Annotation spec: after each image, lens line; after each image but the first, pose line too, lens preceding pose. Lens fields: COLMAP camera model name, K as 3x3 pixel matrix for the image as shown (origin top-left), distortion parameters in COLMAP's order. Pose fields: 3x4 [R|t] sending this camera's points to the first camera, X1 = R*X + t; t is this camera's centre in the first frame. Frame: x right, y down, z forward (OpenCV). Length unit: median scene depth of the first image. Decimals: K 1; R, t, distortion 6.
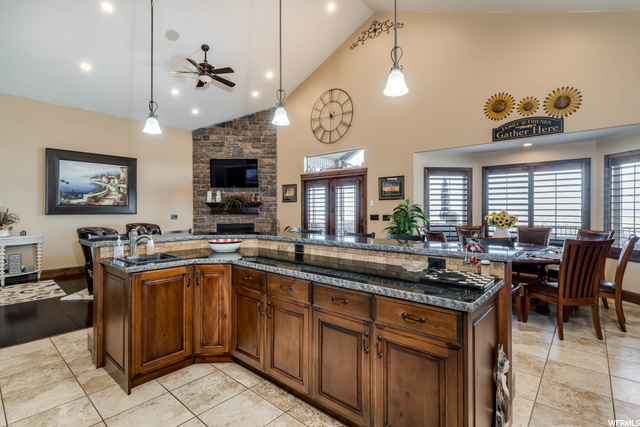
lens RADIAL K [[303.8, 0, 320.0], [0, 303.8, 213.5], [0, 0, 1]] dist [0.001684, -0.000208]
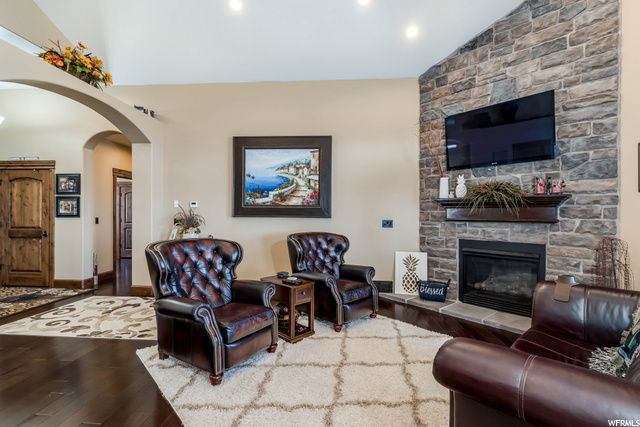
lens RADIAL K [[303.8, 0, 320.0], [0, 303.8, 213.5], [0, 0, 1]] dist [0.001684, -0.000208]
pose [[0.602525, 0.007059, -0.798069, -0.066641], [-0.016650, 0.999854, -0.003727, -0.004609], [0.797926, 0.015533, 0.602555, 0.498547]]
